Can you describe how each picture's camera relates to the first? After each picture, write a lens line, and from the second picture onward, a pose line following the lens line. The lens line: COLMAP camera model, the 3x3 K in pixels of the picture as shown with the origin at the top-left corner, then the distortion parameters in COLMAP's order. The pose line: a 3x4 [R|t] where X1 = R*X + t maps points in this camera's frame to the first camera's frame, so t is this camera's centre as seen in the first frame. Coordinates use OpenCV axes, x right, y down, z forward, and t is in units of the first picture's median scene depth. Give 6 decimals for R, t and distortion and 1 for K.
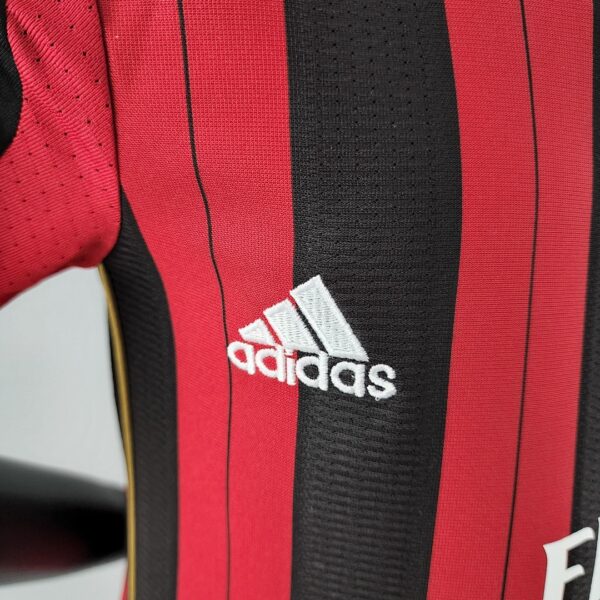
lens RADIAL K [[541.1, 0, 300.0], [0, 541.1, 300.0], [0, 0, 1]] dist [0.038950, -0.120968]
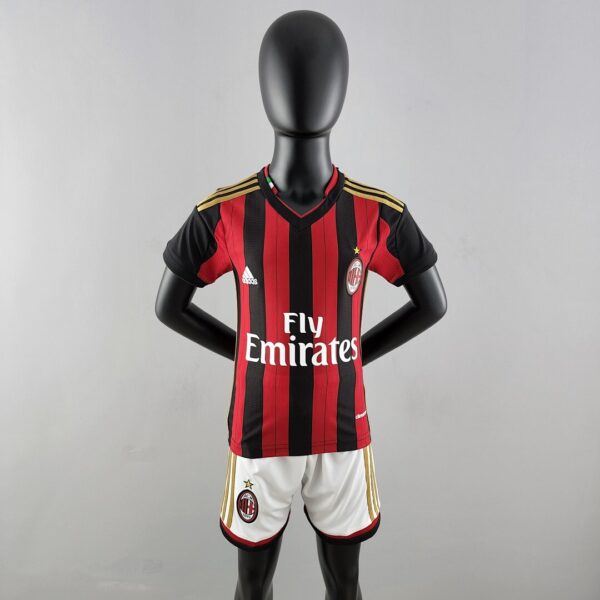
lens RADIAL K [[525.2, 0, 299.5], [0, 525.2, 316.7], [0, 0, 1]] dist [0.010830, -0.001008]
pose [[0.863471, 0.016670, -0.504122, 3.891020], [-0.095727, 0.986705, -0.131335, 1.376059], [0.495231, 0.161662, 0.853588, -4.211228]]
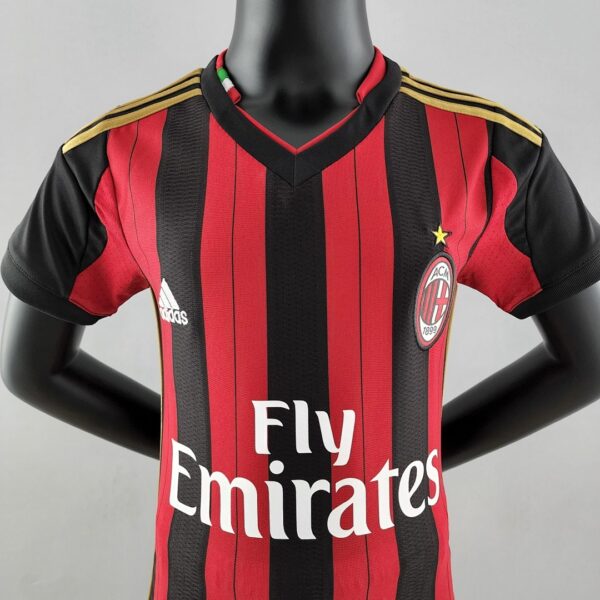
lens RADIAL K [[541.1, 0, 300.0], [0, 541.1, 300.0], [0, 0, 1]] dist [0.038950, -0.120968]
pose [[0.839935, -0.011843, -0.542558, 2.064136], [-0.093125, 0.981787, -0.165598, 0.449467], [0.534637, 0.189618, 0.823534, -0.911215]]
